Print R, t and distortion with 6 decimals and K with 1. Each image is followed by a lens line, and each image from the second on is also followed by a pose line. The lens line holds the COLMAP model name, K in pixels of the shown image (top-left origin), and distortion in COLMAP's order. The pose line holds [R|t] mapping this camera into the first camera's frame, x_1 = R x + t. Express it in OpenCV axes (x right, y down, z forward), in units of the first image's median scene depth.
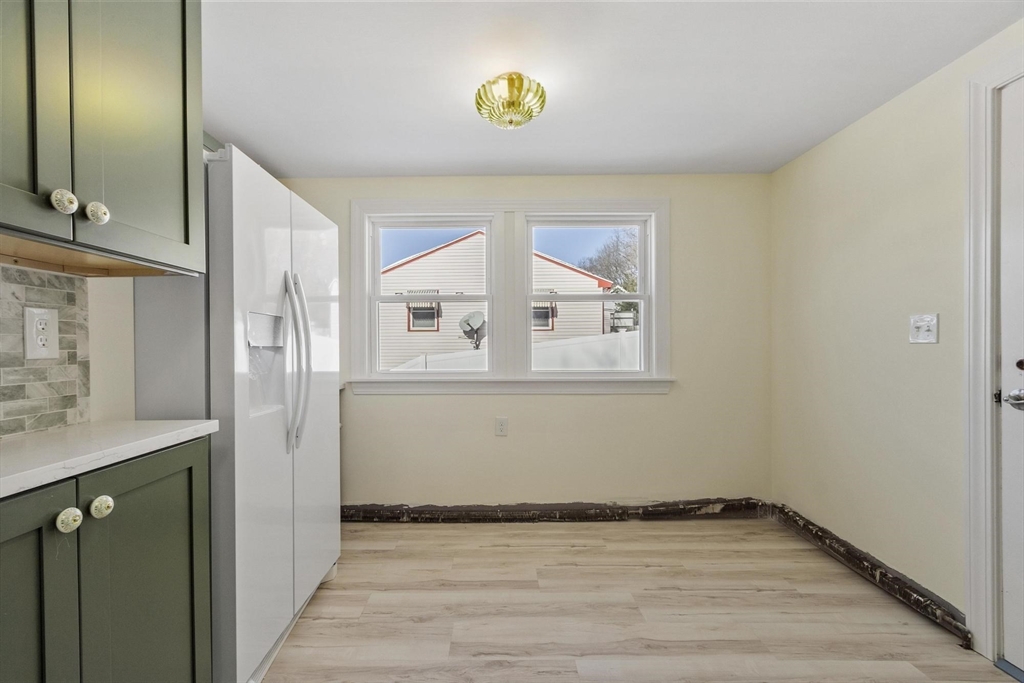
lens RADIAL K [[425.5, 0, 505.1], [0, 425.5, 349.8], [0, 0, 1]] dist [-0.002670, -0.000292]
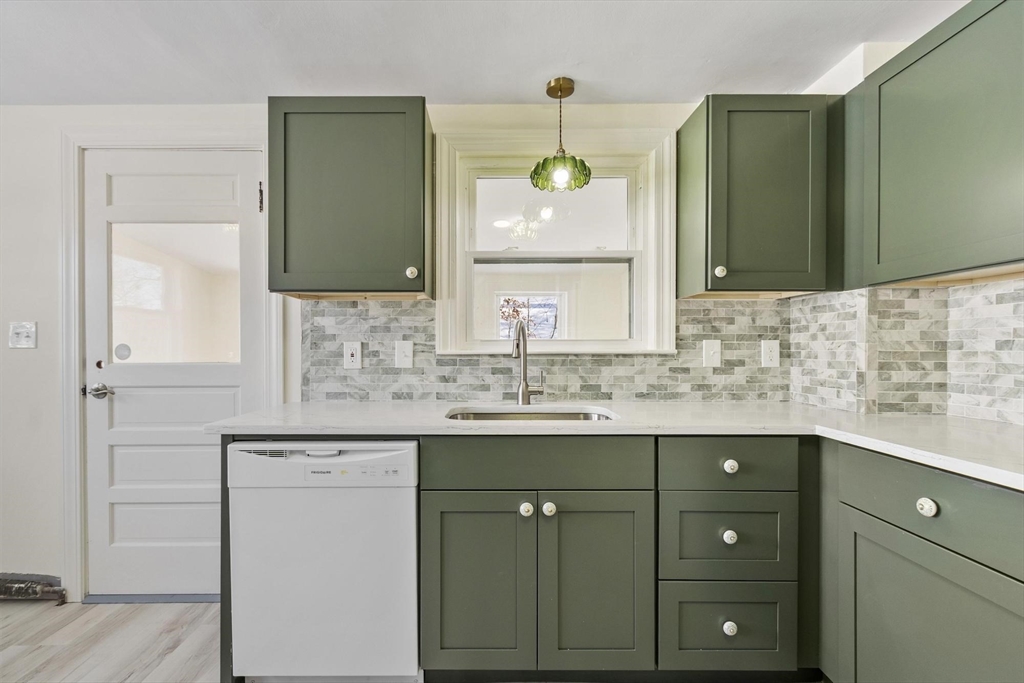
lens RADIAL K [[468.5, 0, 503.4], [0, 468.5, 347.6], [0, 0, 1]] dist [0.010421, -0.003165]
pose [[-0.017454, 0.003546, 0.999841, -0.242532], [0.009291, 0.999951, -0.003385, -0.001259], [-0.999804, 0.009230, -0.017486, -0.208068]]
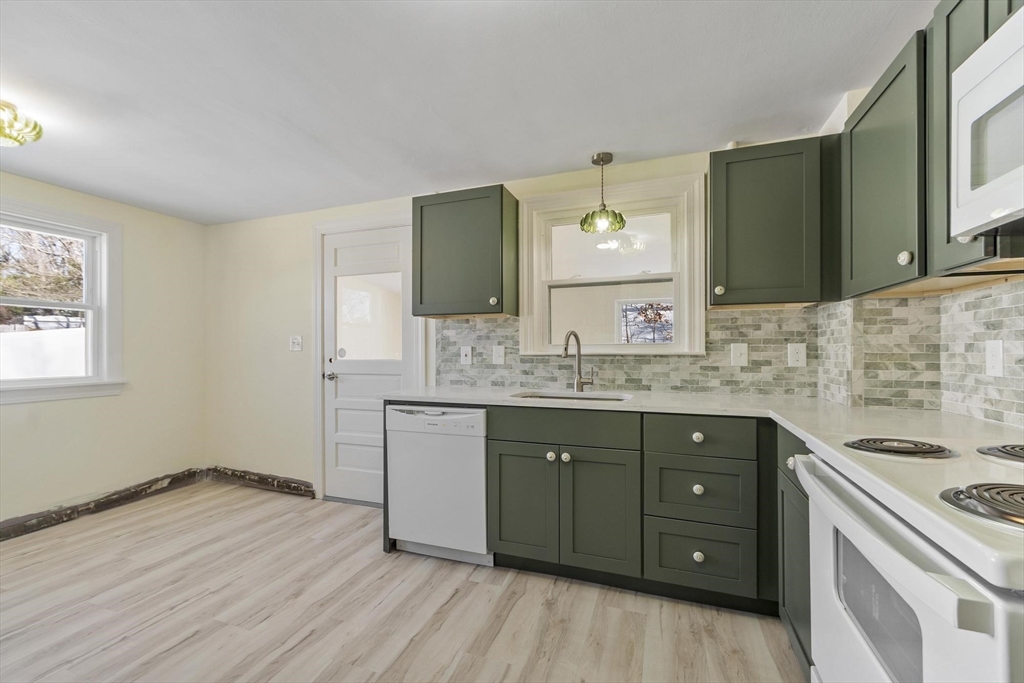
lens RADIAL K [[450.9, 0, 496.7], [0, 450.9, 344.3], [0, 0, 1]] dist [0.004910, -0.000978]
pose [[0.343120, 0.013048, 0.939201, -0.625797], [0.009671, 0.999801, -0.017423, -0.000400], [-0.939242, 0.015061, 0.342925, -0.557832]]
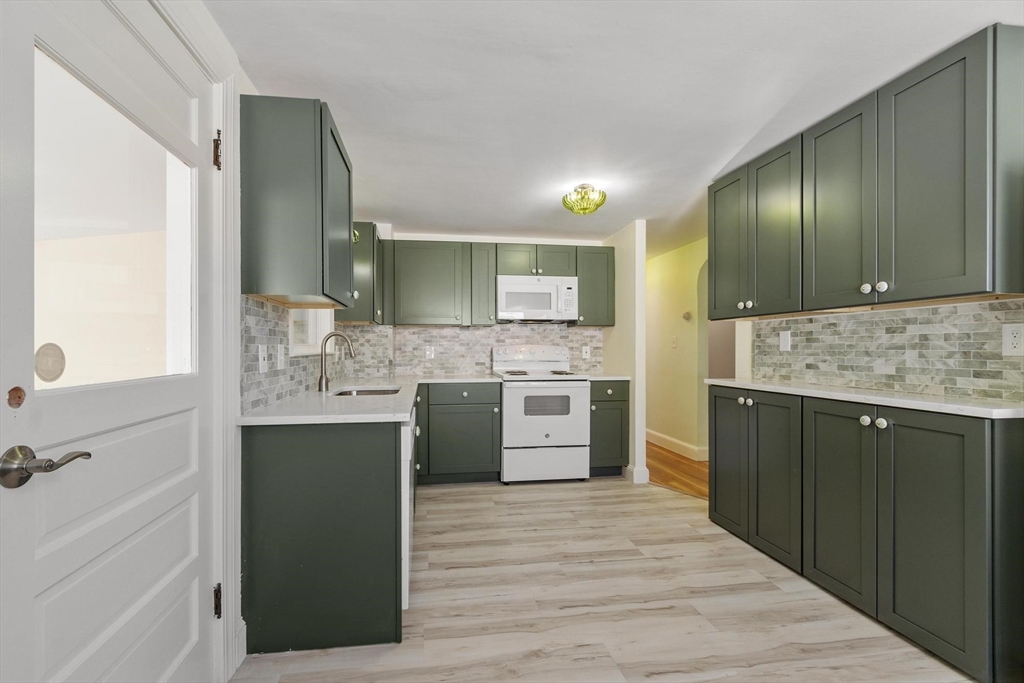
lens RADIAL K [[450.9, 0, 483.1], [0, 450.9, 352.1], [0, 0, 1]] dist [0.004910, -0.000978]
pose [[-0.987371, 0.009428, -0.158146, 0.668249], [0.007017, 0.999851, 0.015798, -0.019665], [0.158272, 0.014489, -0.987289, 1.409182]]
